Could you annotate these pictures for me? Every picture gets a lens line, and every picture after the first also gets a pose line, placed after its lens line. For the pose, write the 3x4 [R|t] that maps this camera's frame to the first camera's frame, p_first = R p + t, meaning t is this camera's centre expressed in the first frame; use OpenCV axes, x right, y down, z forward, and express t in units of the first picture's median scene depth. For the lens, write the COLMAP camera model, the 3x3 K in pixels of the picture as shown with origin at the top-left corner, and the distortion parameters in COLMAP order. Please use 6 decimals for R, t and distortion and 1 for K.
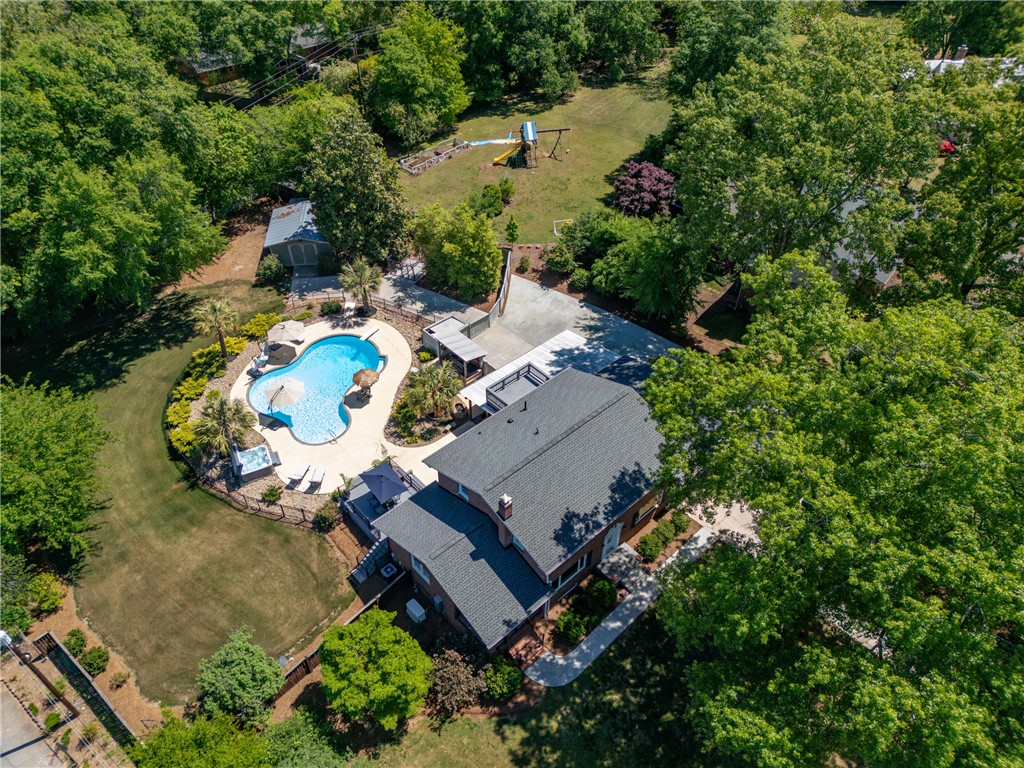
lens RADIAL K [[724.1, 0, 512.0], [0, 724.1, 384.0], [0, 0, 1]] dist [0.089711, -0.095431]
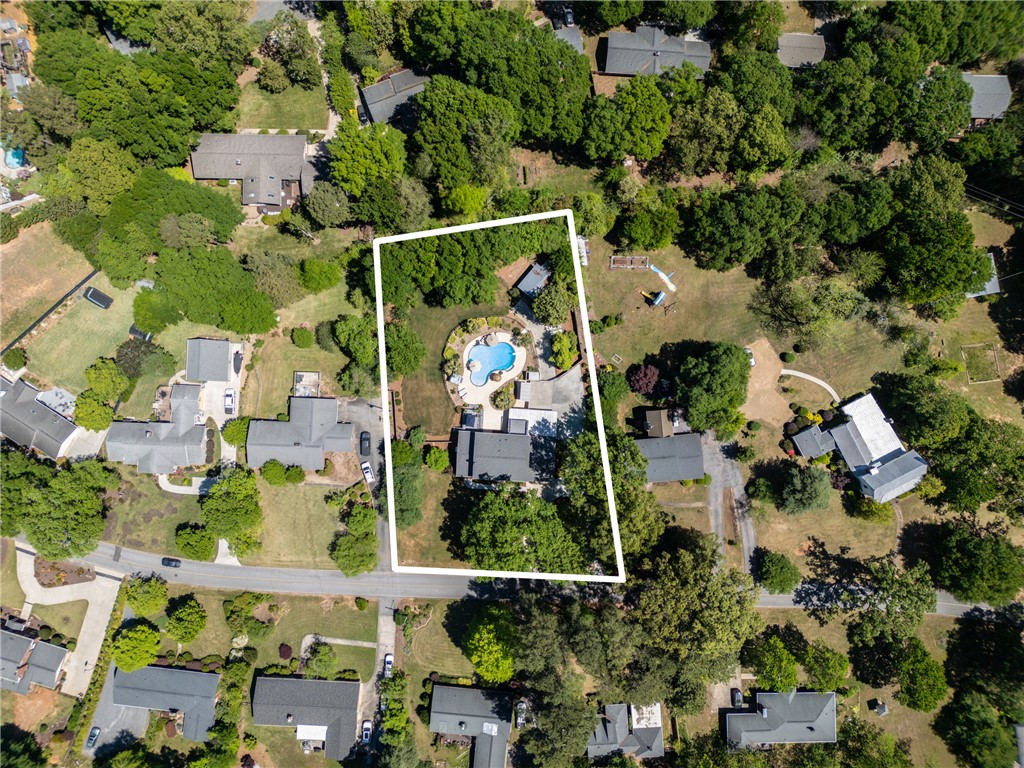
lens RADIAL K [[724.1, 0, 512.0], [0, 724.1, 384.0], [0, 0, 1]] dist [0.089711, -0.095431]
pose [[0.692504, 0.721161, -0.019106, -0.074678], [-0.476291, 0.476935, 0.738702, -2.184091], [0.541836, -0.502453, 0.673762, -1.005686]]
